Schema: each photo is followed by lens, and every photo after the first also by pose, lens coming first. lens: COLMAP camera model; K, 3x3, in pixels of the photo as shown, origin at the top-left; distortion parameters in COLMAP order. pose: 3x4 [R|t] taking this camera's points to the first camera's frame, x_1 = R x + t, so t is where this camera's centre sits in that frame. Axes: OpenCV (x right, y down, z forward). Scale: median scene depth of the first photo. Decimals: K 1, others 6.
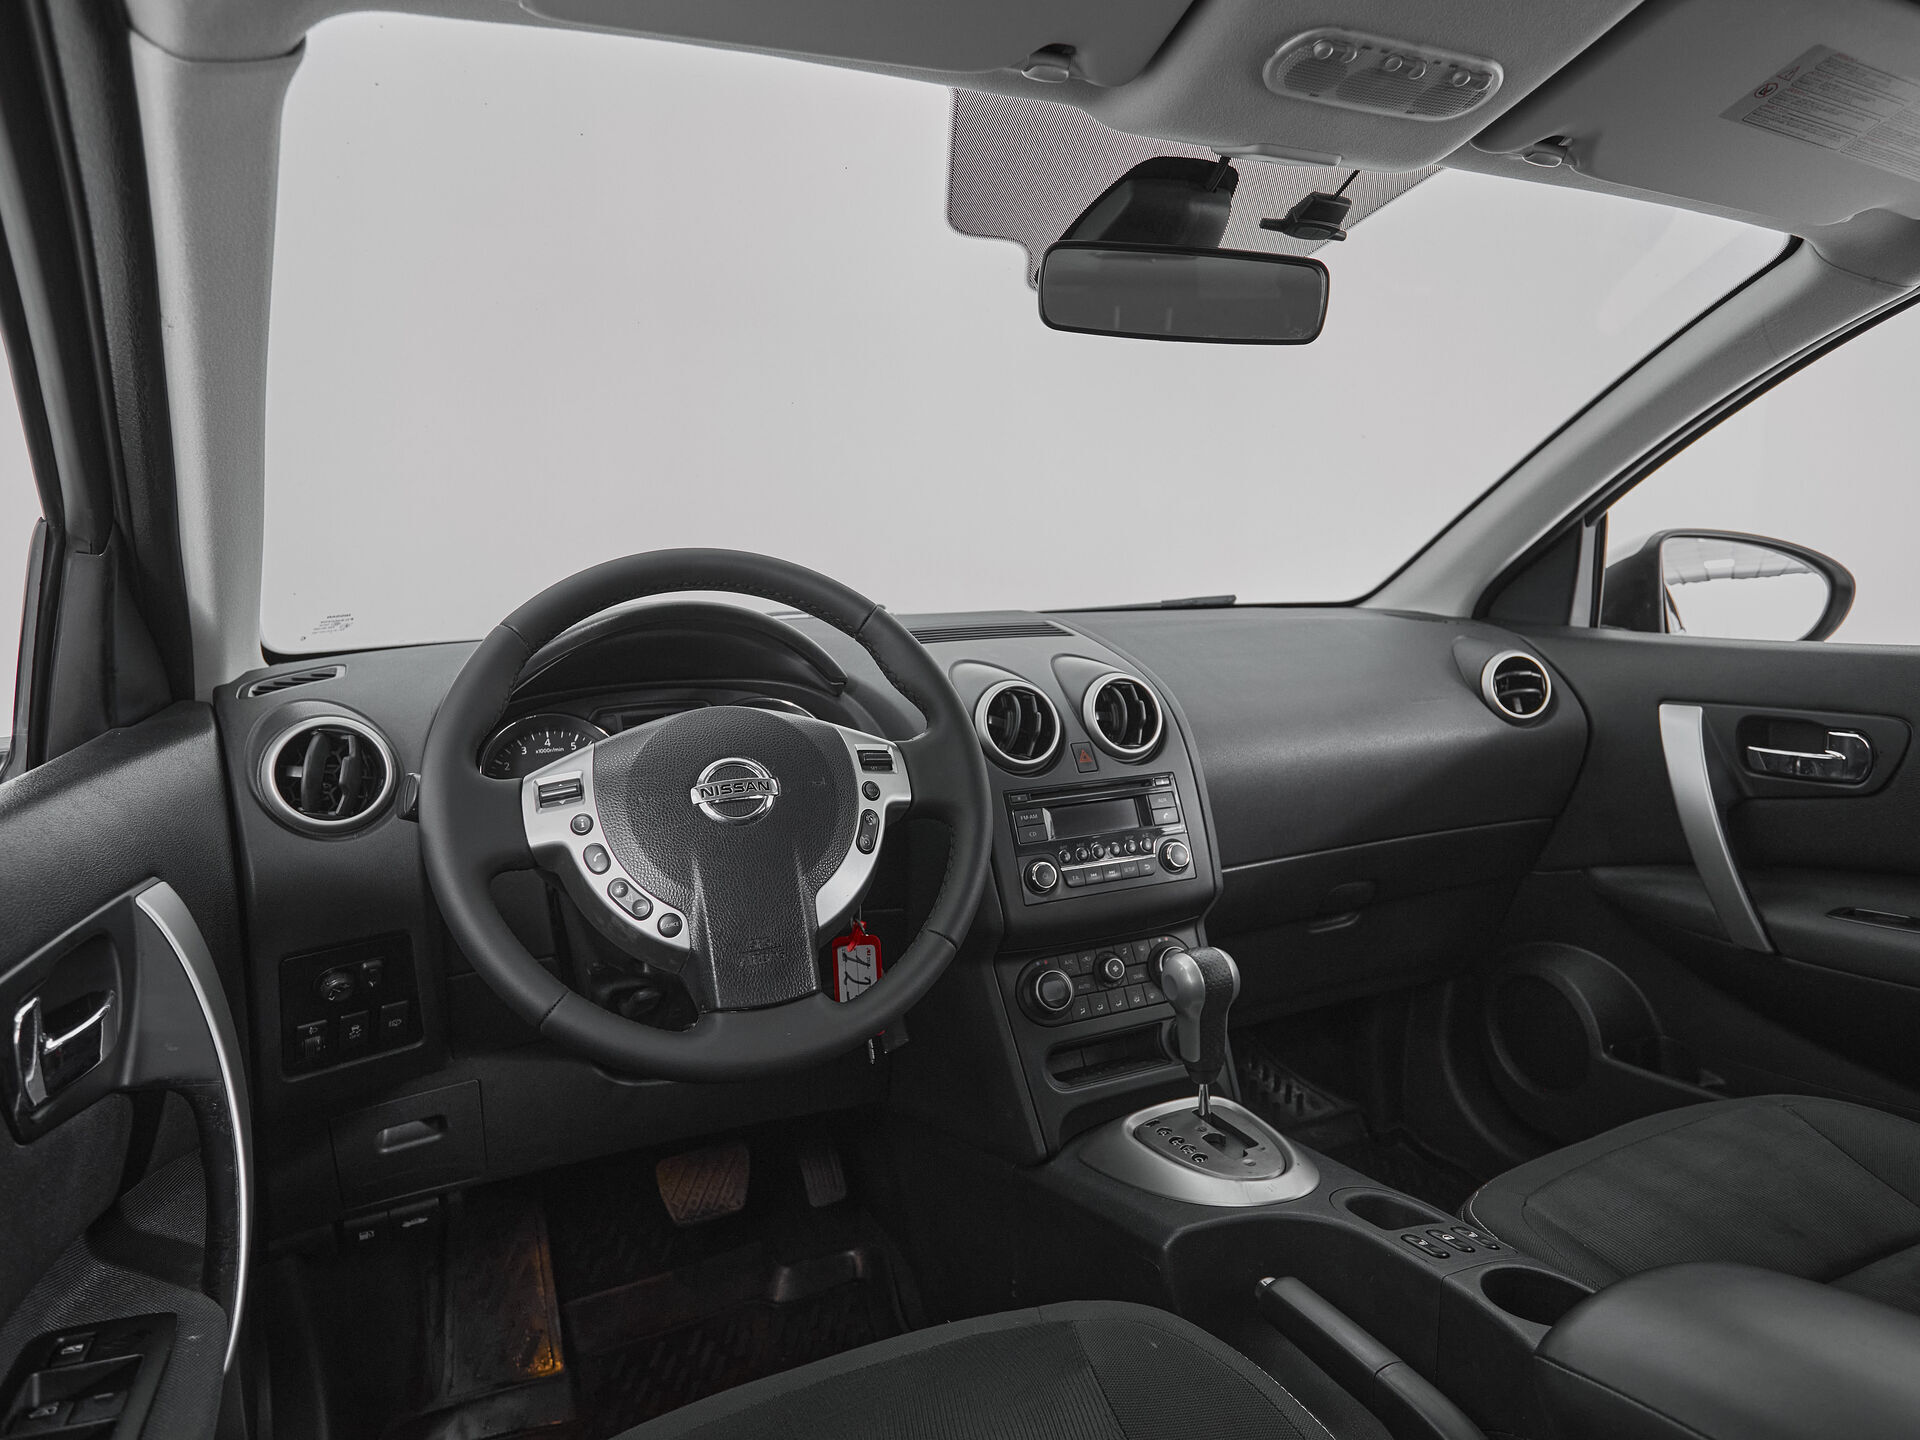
lens RADIAL K [[1093.9, 0, 960.0], [0, 1093.9, 720.0], [0, 0, 1]] dist [0.059355, -0.062353]
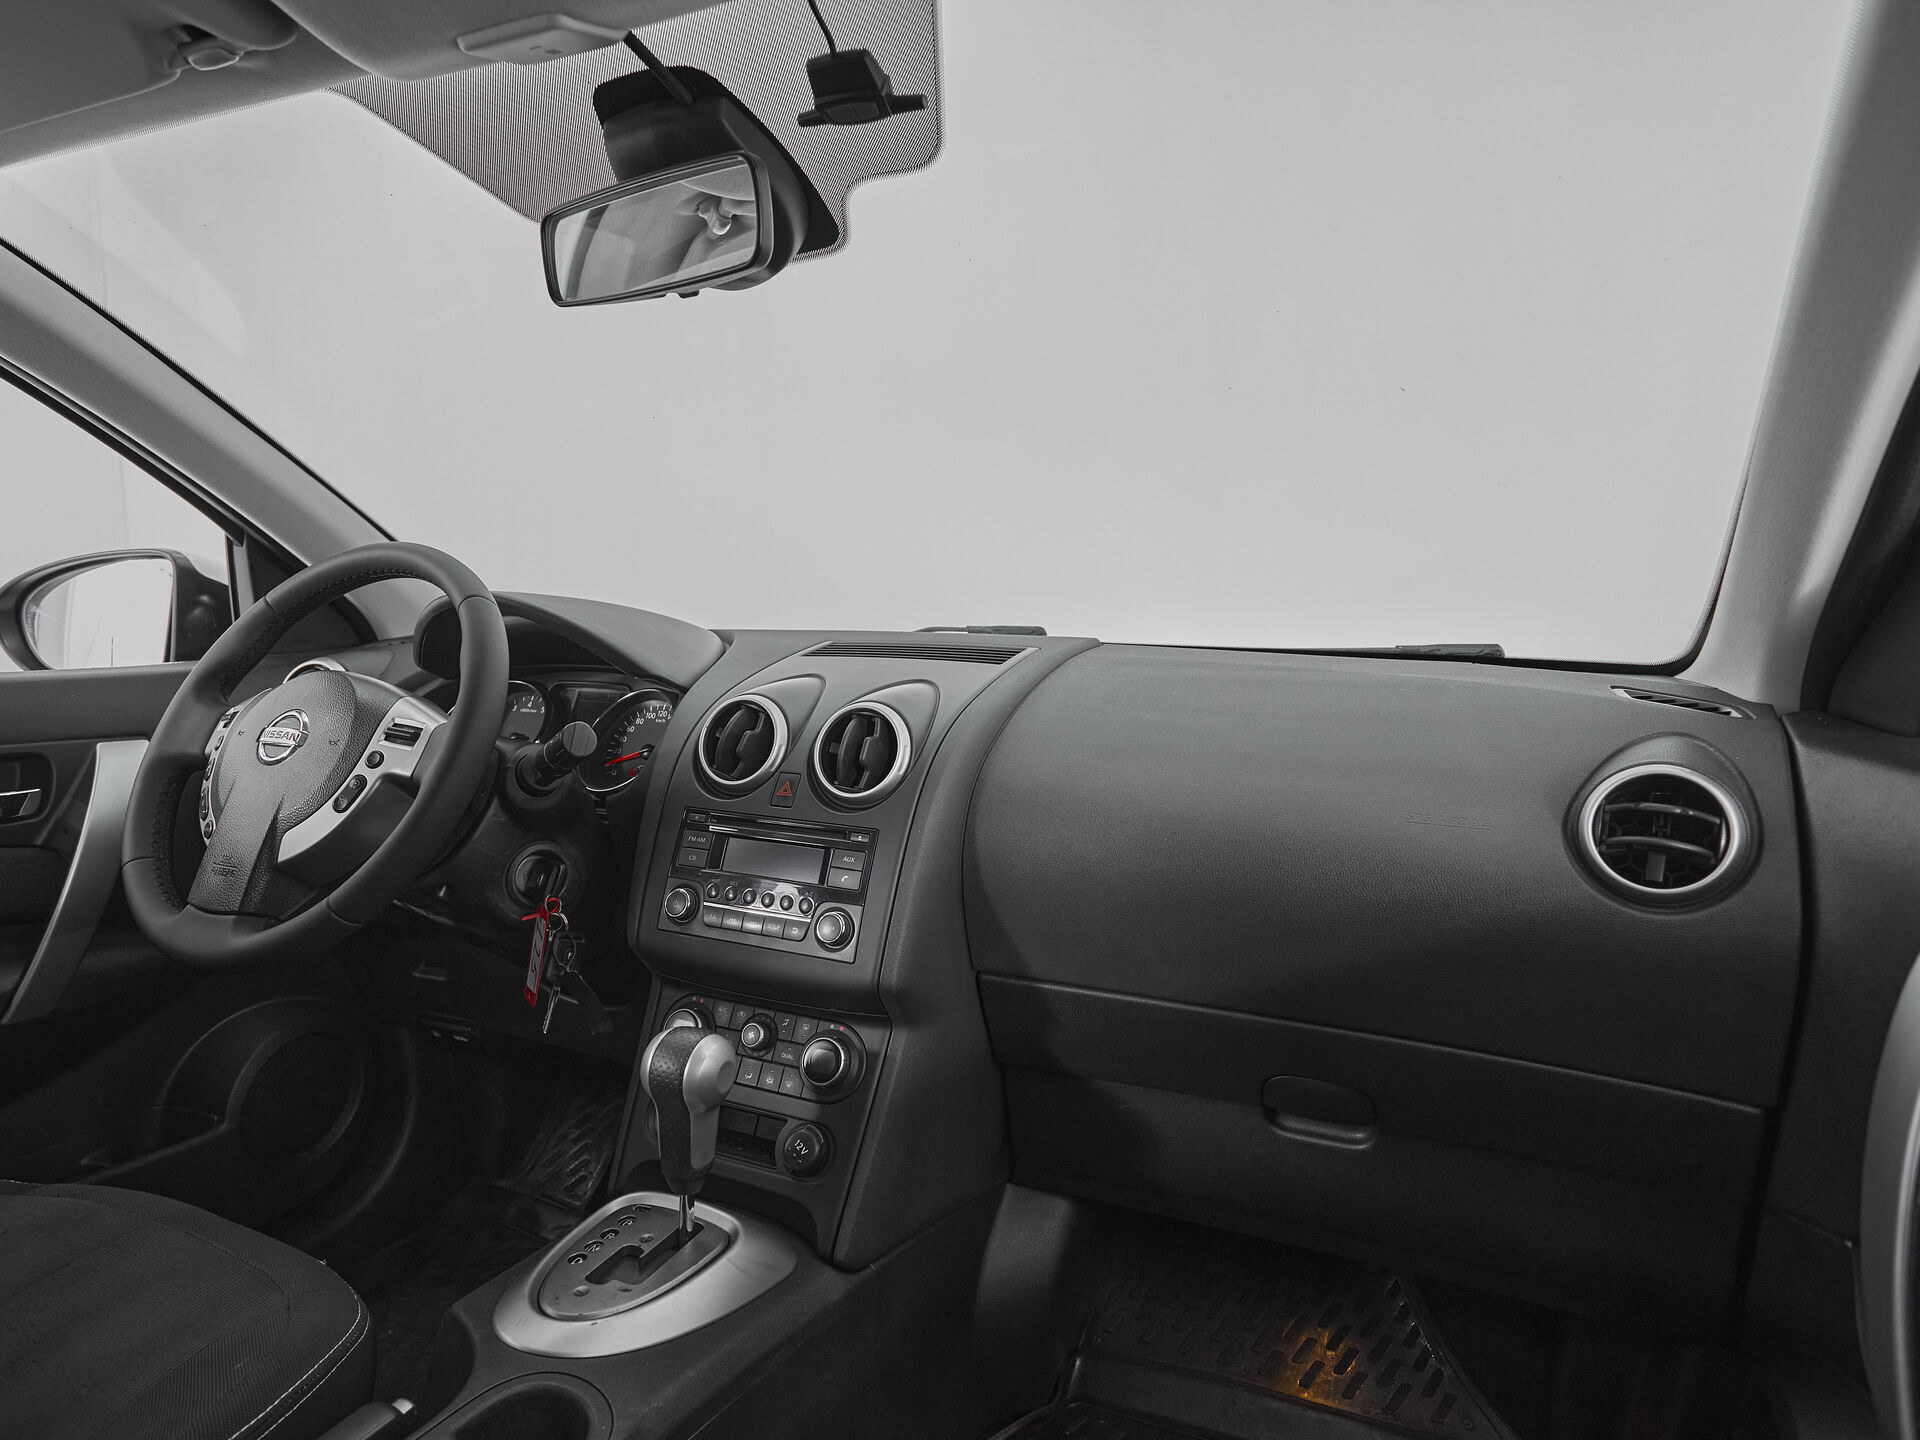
lens RADIAL K [[994.1, 0, 960.0], [0, 994.1, 720.0], [0, 0, 1]] dist [-0.001580, -0.000732]
pose [[0.682240, 0.118967, -0.721384, 0.780026], [-0.139385, 0.989740, 0.031402, -0.066074], [0.717719, 0.079126, 0.691823, 0.550950]]
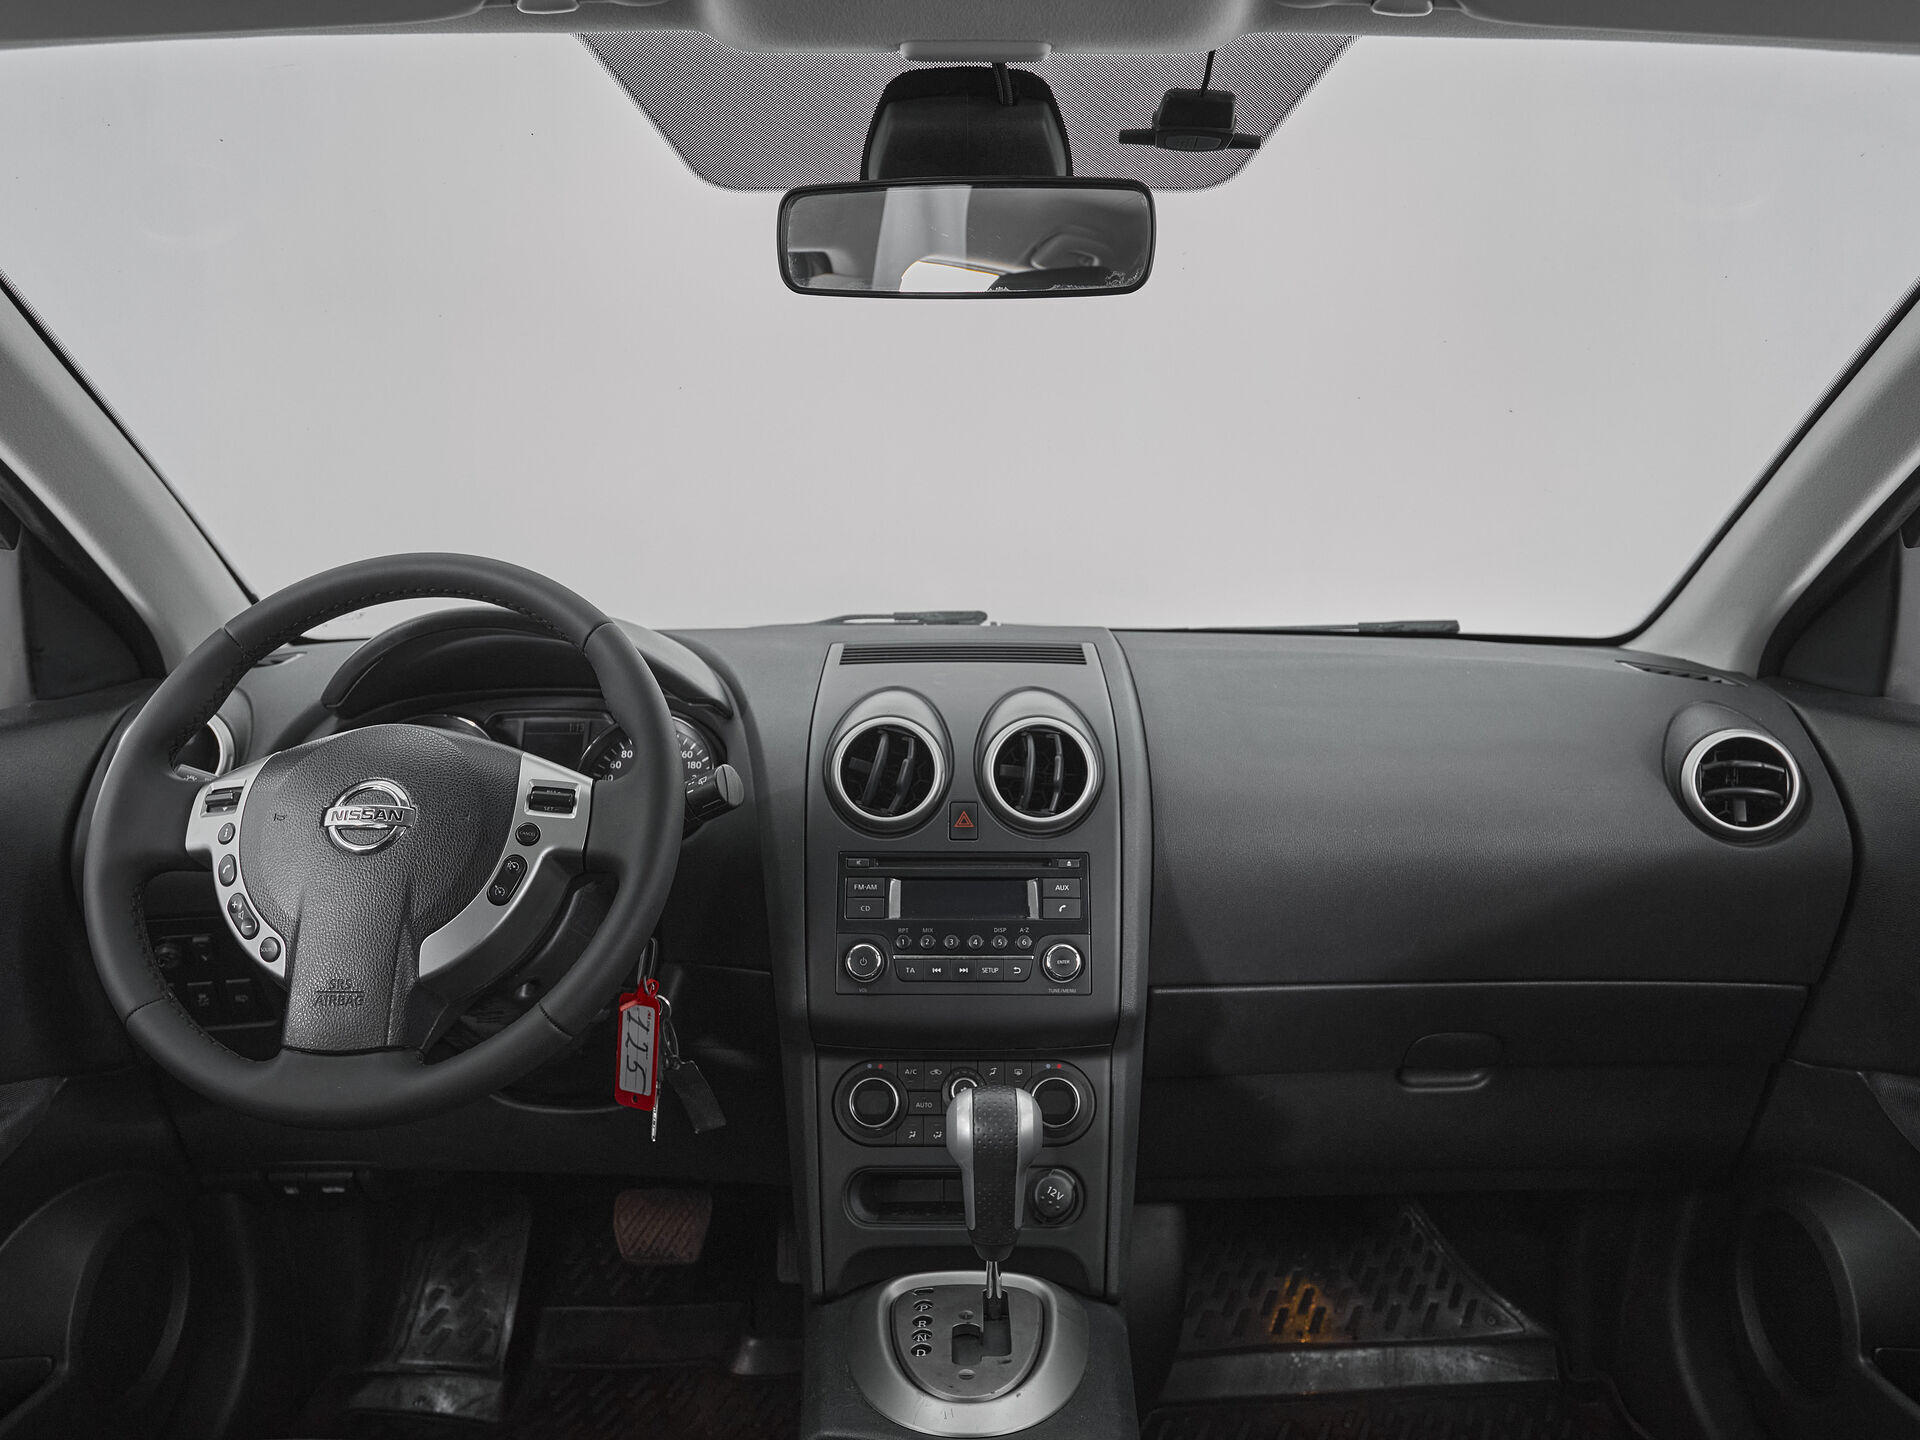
lens RADIAL K [[1233.9, 0, 960.0], [0, 1233.9, 720.0], [0, 0, 1]] dist [-0.038708, 0.001386]
pose [[0.910723, 0.079253, -0.405343, 0.470873], [-0.081181, 0.996621, 0.012463, -0.049948], [0.404962, 0.021556, 0.914080, 0.182315]]
